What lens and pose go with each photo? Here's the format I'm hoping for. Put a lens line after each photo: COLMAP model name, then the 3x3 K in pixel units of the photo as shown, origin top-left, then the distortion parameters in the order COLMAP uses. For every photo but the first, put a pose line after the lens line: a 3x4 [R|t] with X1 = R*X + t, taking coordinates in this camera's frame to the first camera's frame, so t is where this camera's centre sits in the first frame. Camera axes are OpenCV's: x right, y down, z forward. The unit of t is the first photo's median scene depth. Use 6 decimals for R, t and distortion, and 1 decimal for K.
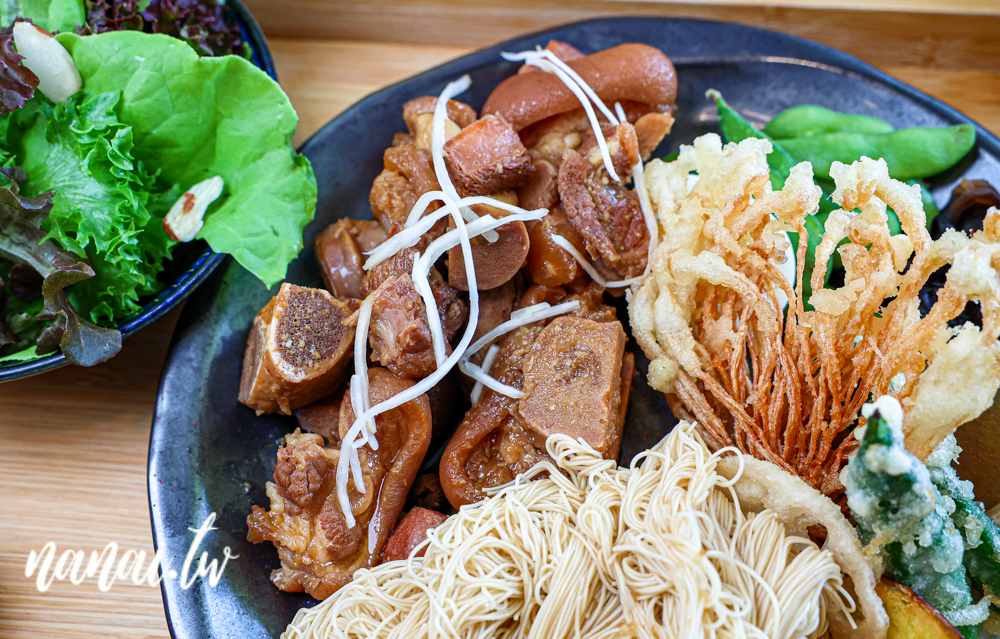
lens RADIAL K [[1193.7, 0, 500.0], [0, 1193.7, 319.5], [0, 0, 1]] dist [0.005488, 0.002241]
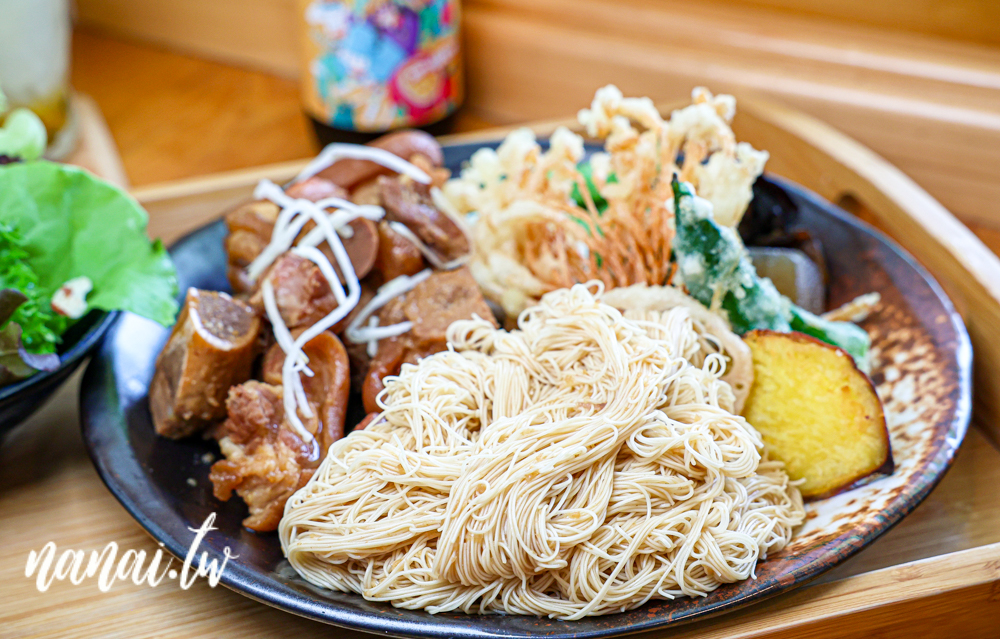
lens RADIAL K [[1779.3, 0, 500.0], [0, 1779.3, 319.5], [0, 0, 1]] dist [0.169093, 0.023675]
pose [[0.923899, -0.196982, 0.328038, -0.478269], [0.338214, 0.821344, -0.459354, 0.896146], [-0.178948, 0.535343, 0.825461, -0.481593]]
